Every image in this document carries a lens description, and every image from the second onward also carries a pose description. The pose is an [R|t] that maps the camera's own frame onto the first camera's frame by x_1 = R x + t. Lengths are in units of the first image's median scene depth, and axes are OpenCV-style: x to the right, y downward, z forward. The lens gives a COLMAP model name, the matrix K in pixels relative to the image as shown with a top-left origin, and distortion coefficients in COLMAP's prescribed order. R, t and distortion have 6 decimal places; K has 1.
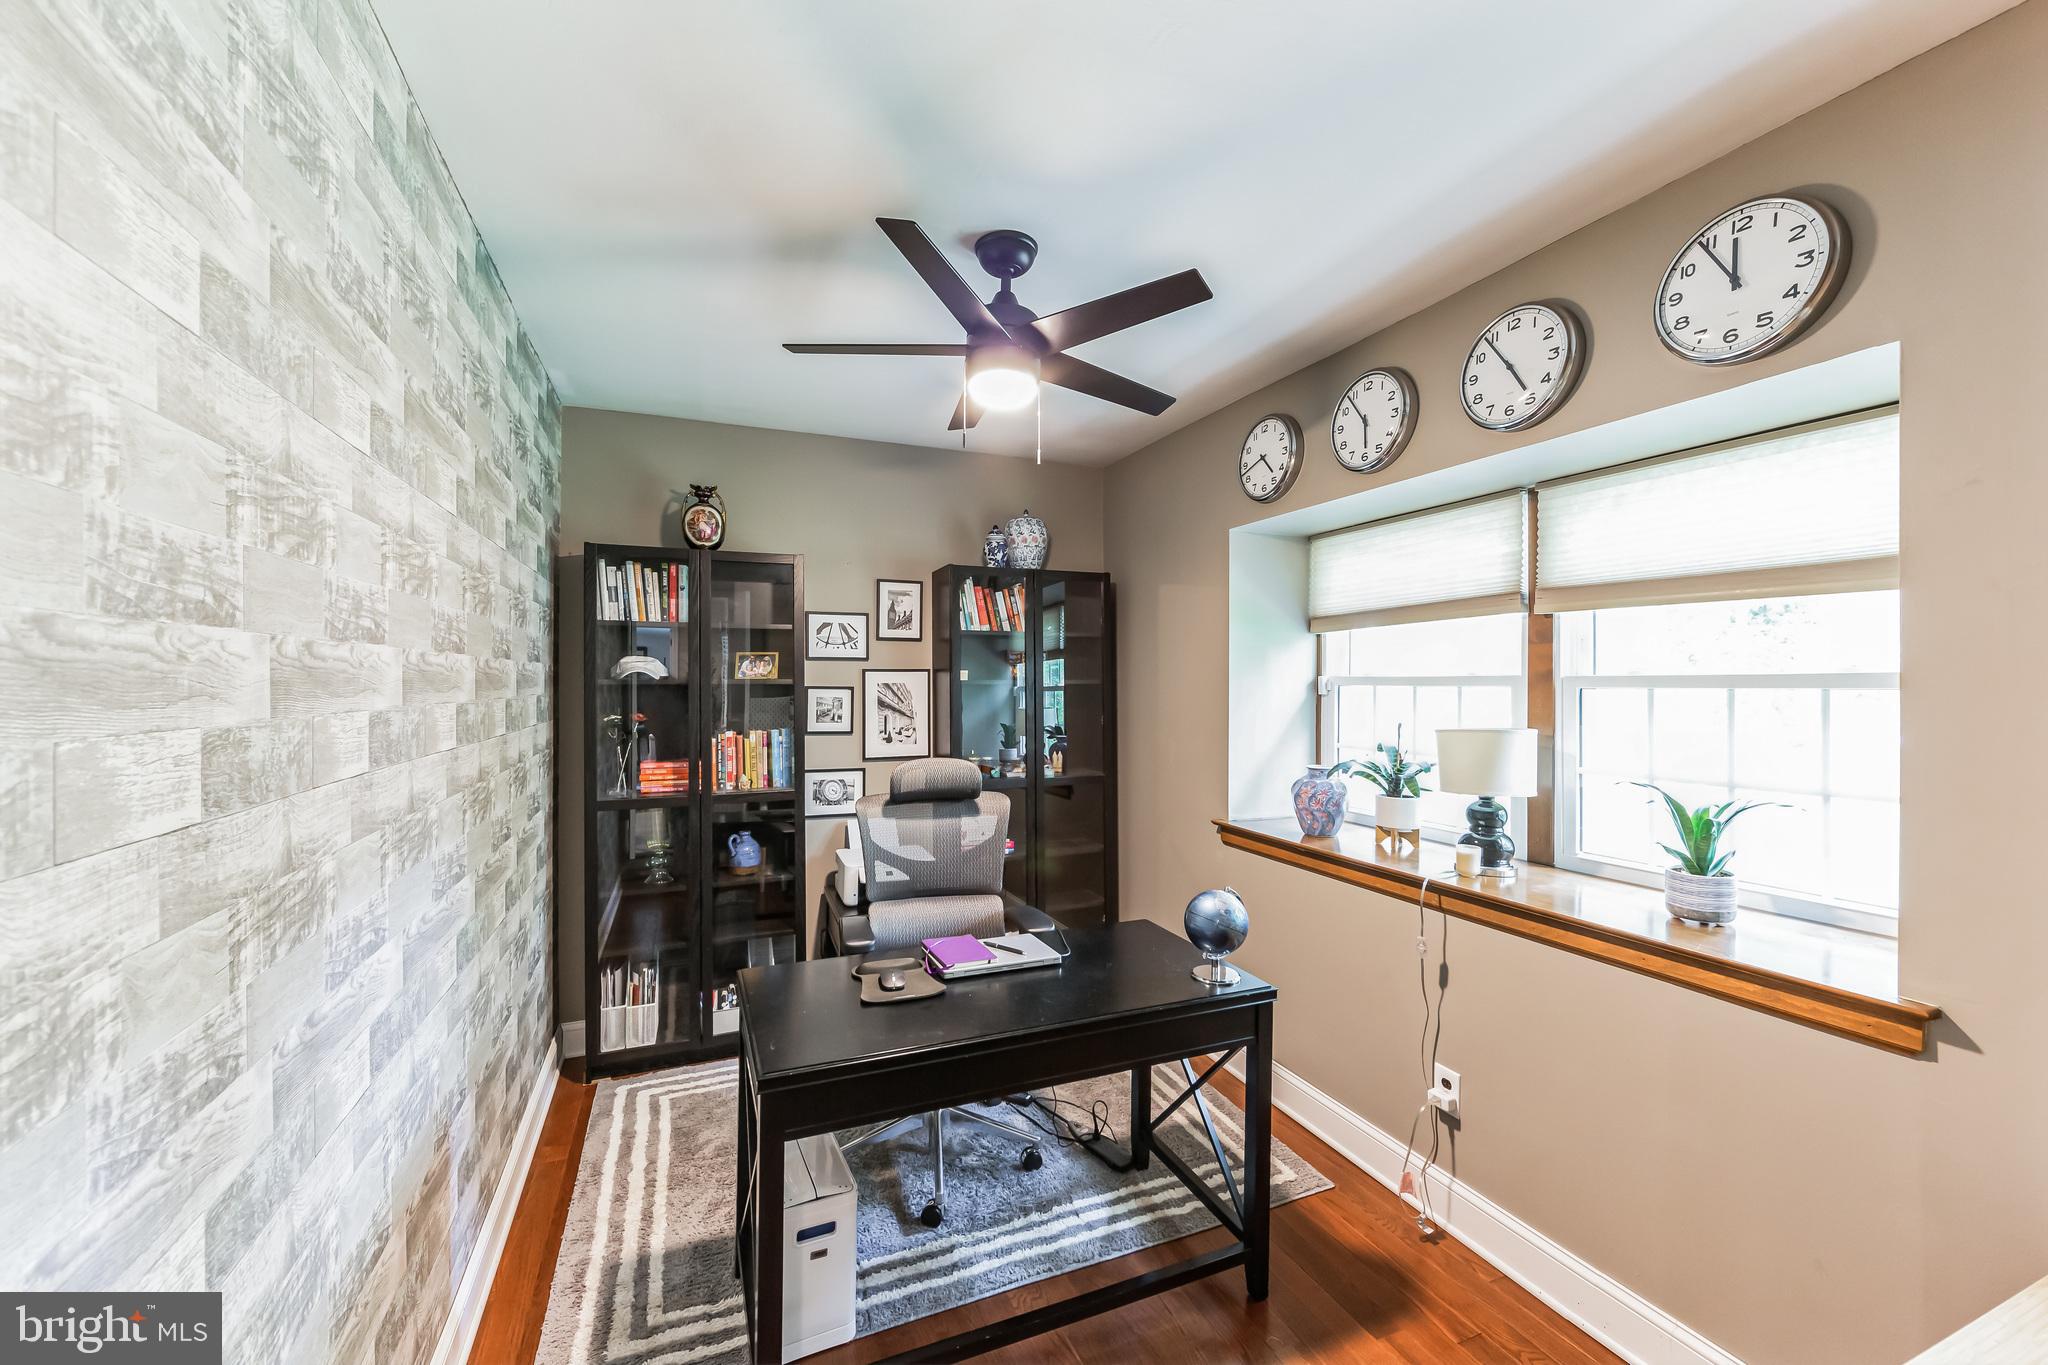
lens RADIAL K [[797.8, 0, 1021.1], [0, 797.8, 679.8], [0, 0, 1]] dist [-0.004229, 0.000294]
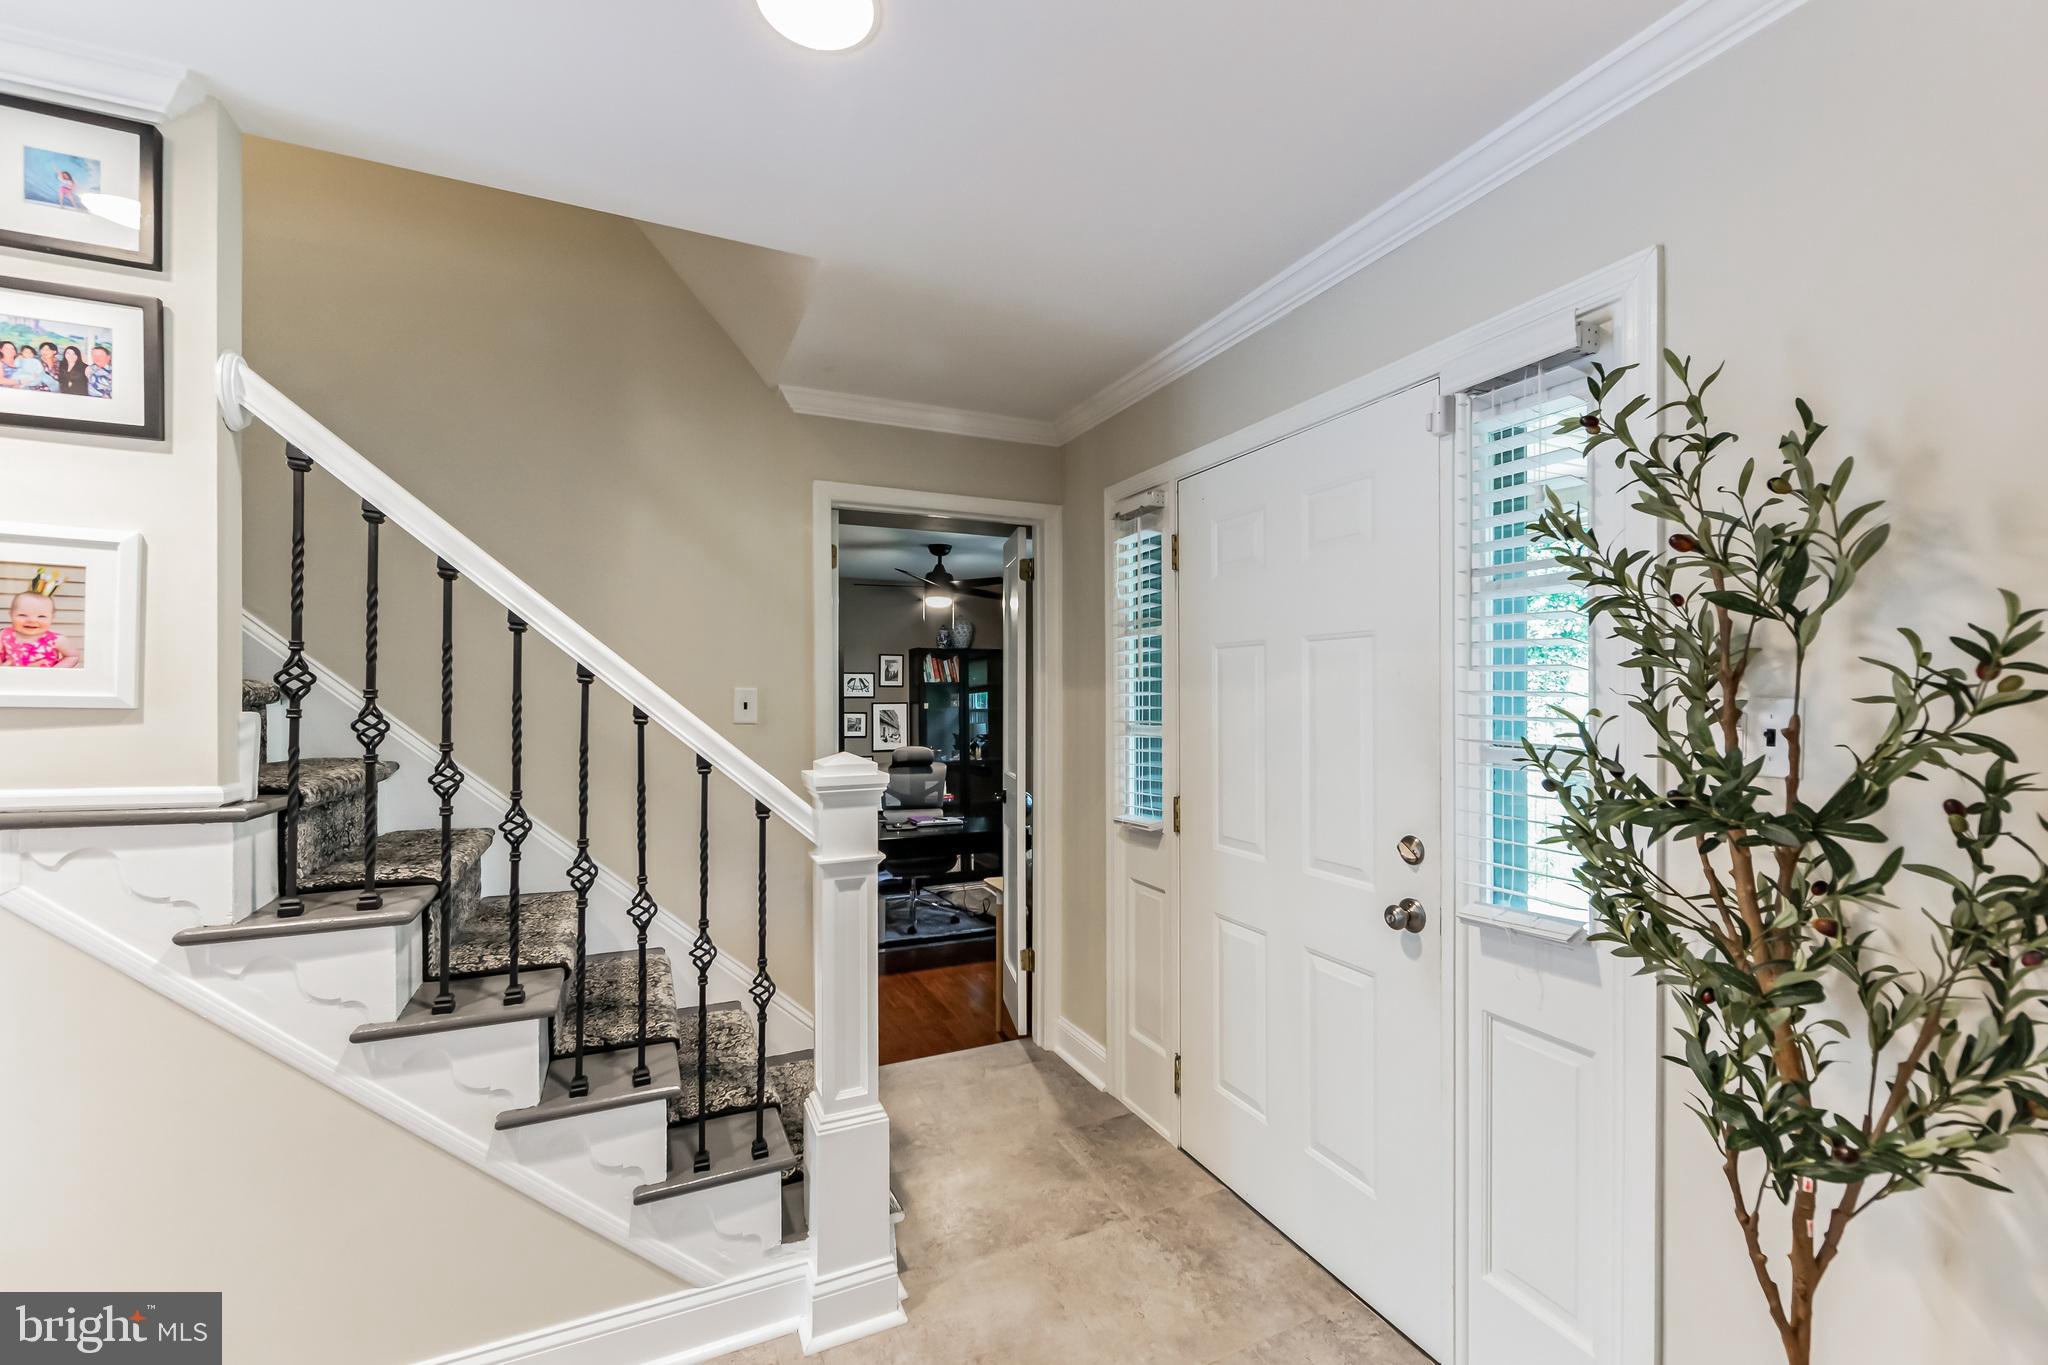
lens RADIAL K [[797.8, 0, 1018.5], [0, 797.8, 695.4], [0, 0, 1]] dist [-0.004229, 0.000294]
pose [[0.999478, -0.003873, 0.032063, 0.085457], [0.004226, 0.999931, -0.010942, -0.008498], [-0.032019, 0.011072, 0.999426, -0.888688]]
